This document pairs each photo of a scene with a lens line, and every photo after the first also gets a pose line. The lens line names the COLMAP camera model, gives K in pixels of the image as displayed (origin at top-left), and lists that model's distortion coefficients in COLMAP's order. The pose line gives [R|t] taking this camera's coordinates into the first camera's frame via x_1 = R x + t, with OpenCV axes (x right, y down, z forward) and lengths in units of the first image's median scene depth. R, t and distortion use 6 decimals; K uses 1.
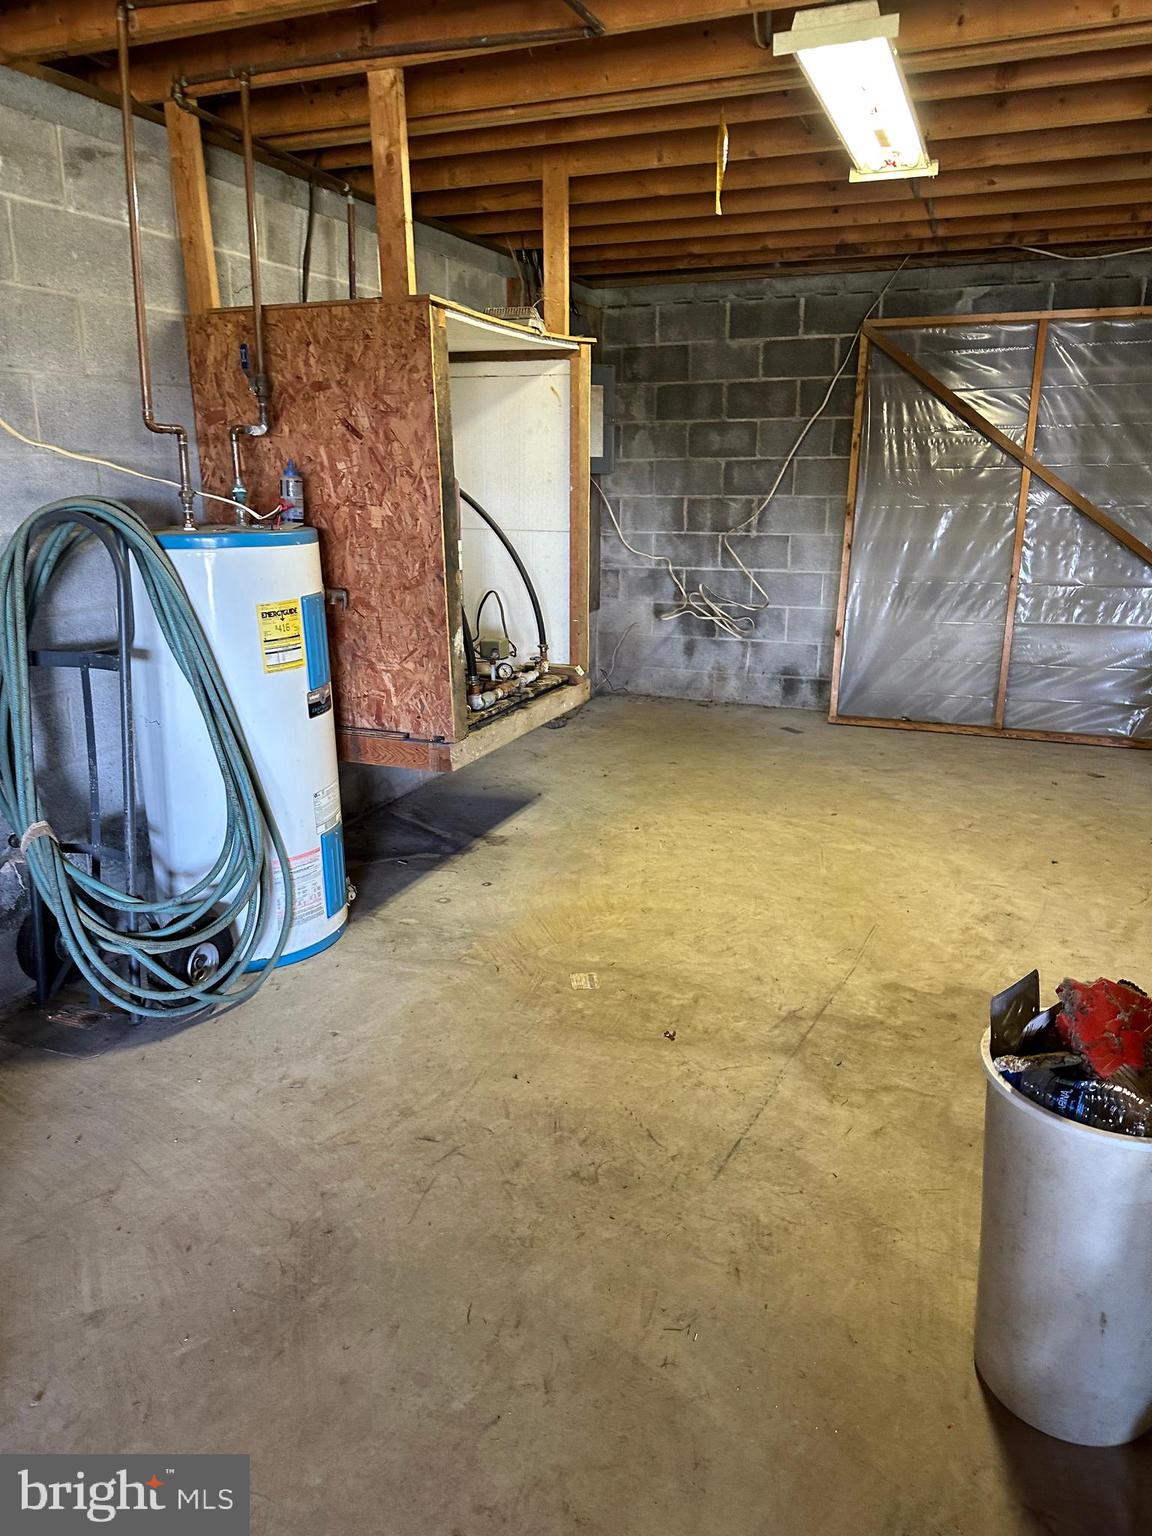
lens RADIAL K [[1069.6, 0, 562.6], [0, 1069.6, 774.0], [0, 0, 1]] dist [0.164778, -0.314661]
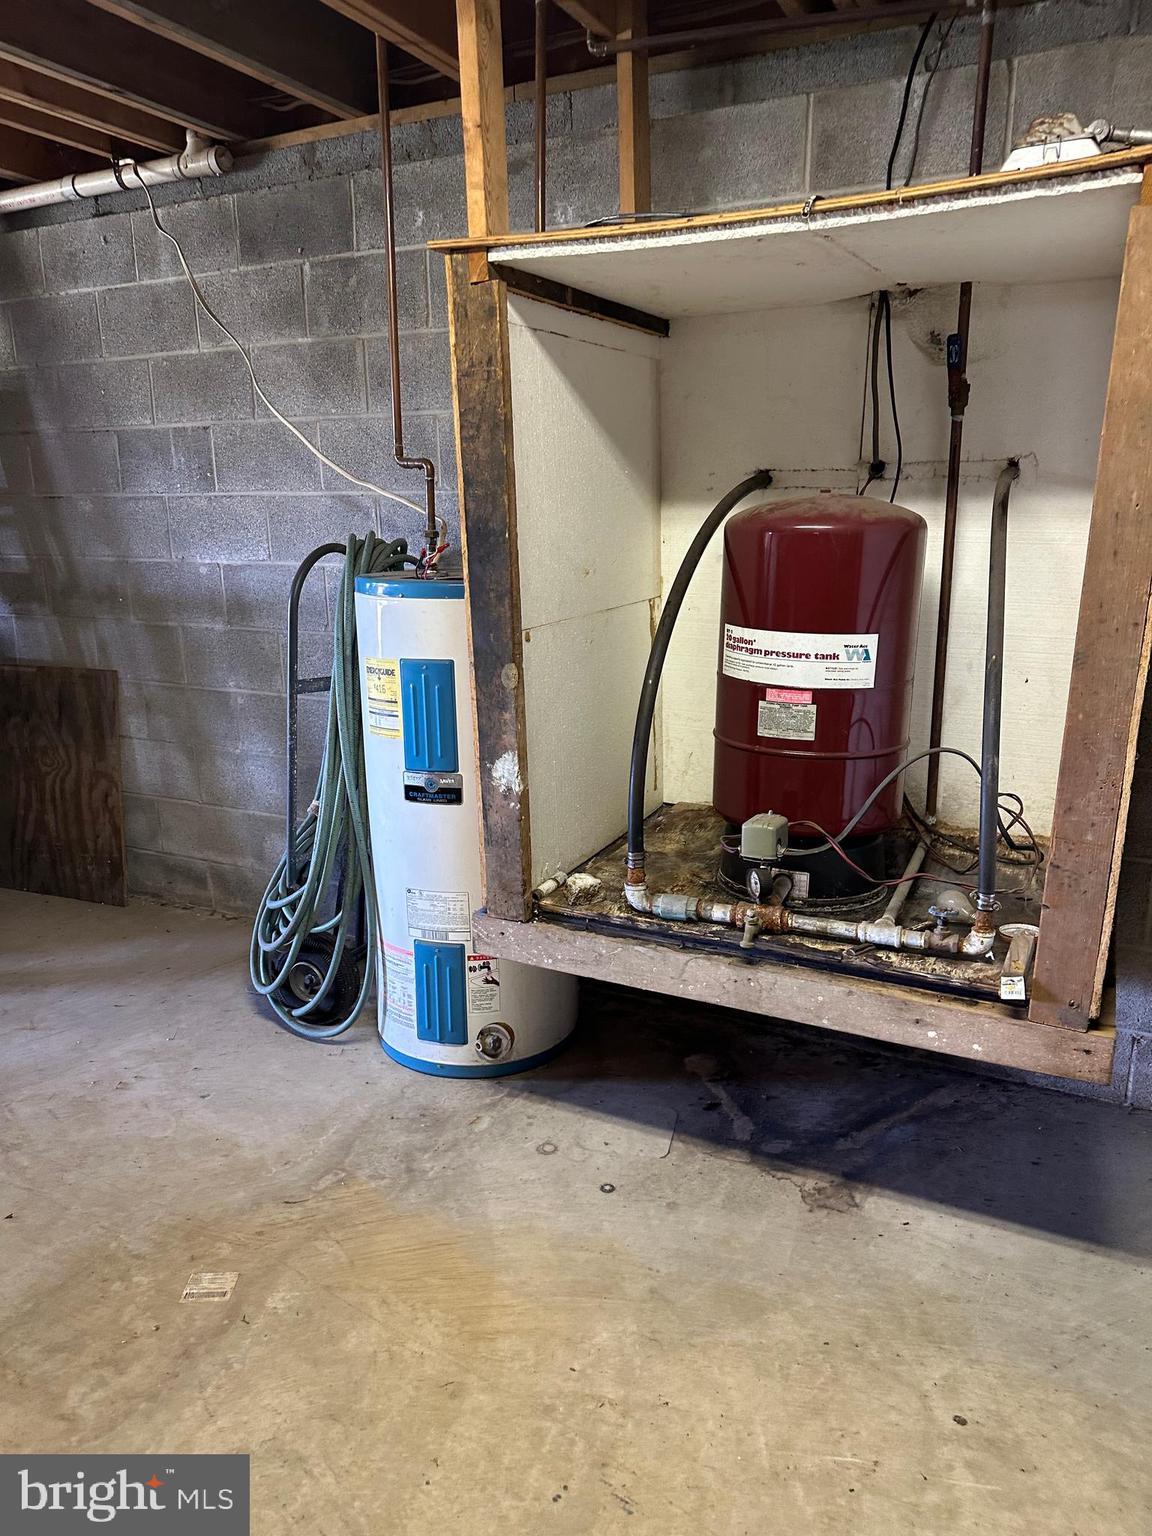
lens RADIAL K [[1069.6, 0, 562.6], [0, 1069.6, 774.0], [0, 0, 1]] dist [0.164778, -0.314661]
pose [[-0.082685, 0.252570, -0.964039, 0.538024], [-0.256292, 0.929426, 0.265484, -0.312980], [0.963056, 0.269027, -0.012118, 1.082698]]
